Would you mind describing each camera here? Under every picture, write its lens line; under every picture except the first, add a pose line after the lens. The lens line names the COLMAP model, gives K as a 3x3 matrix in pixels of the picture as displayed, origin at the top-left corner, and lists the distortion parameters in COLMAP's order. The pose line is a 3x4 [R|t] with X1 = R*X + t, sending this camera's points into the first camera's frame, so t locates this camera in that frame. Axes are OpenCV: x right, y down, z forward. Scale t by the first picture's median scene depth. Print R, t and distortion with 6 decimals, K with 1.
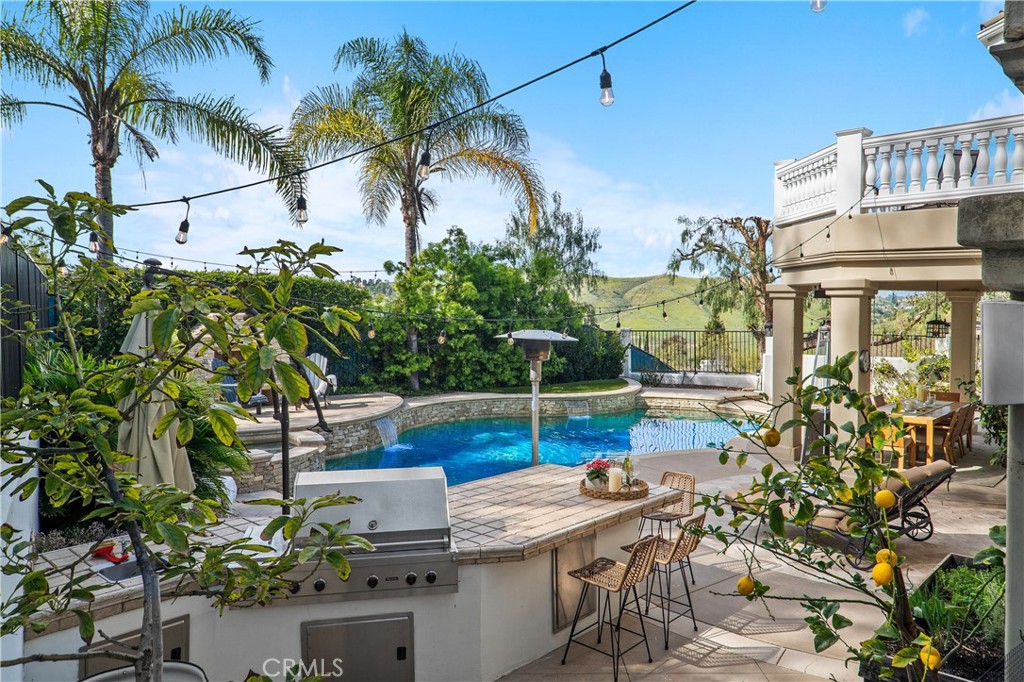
lens RADIAL K [[733.2, 0, 508.9], [0, 733.2, 337.6], [0, 0, 1]] dist [0.021355, 0.001143]
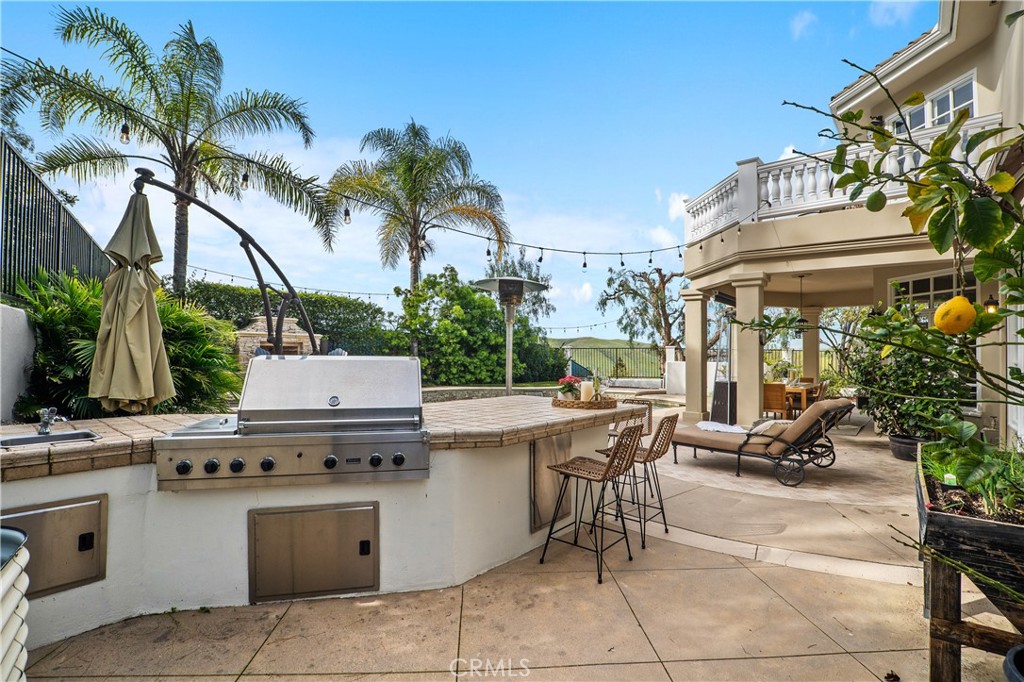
lens RADIAL K [[493.8, 0, 511.2], [0, 493.8, 337.4], [0, 0, 1]] dist [-0.022958, 0.001108]
pose [[0.998569, 0.011377, 0.052247, -0.000628], [-0.007871, 0.997734, -0.066820, 0.052762], [-0.052888, 0.066313, 0.996396, 0.094558]]
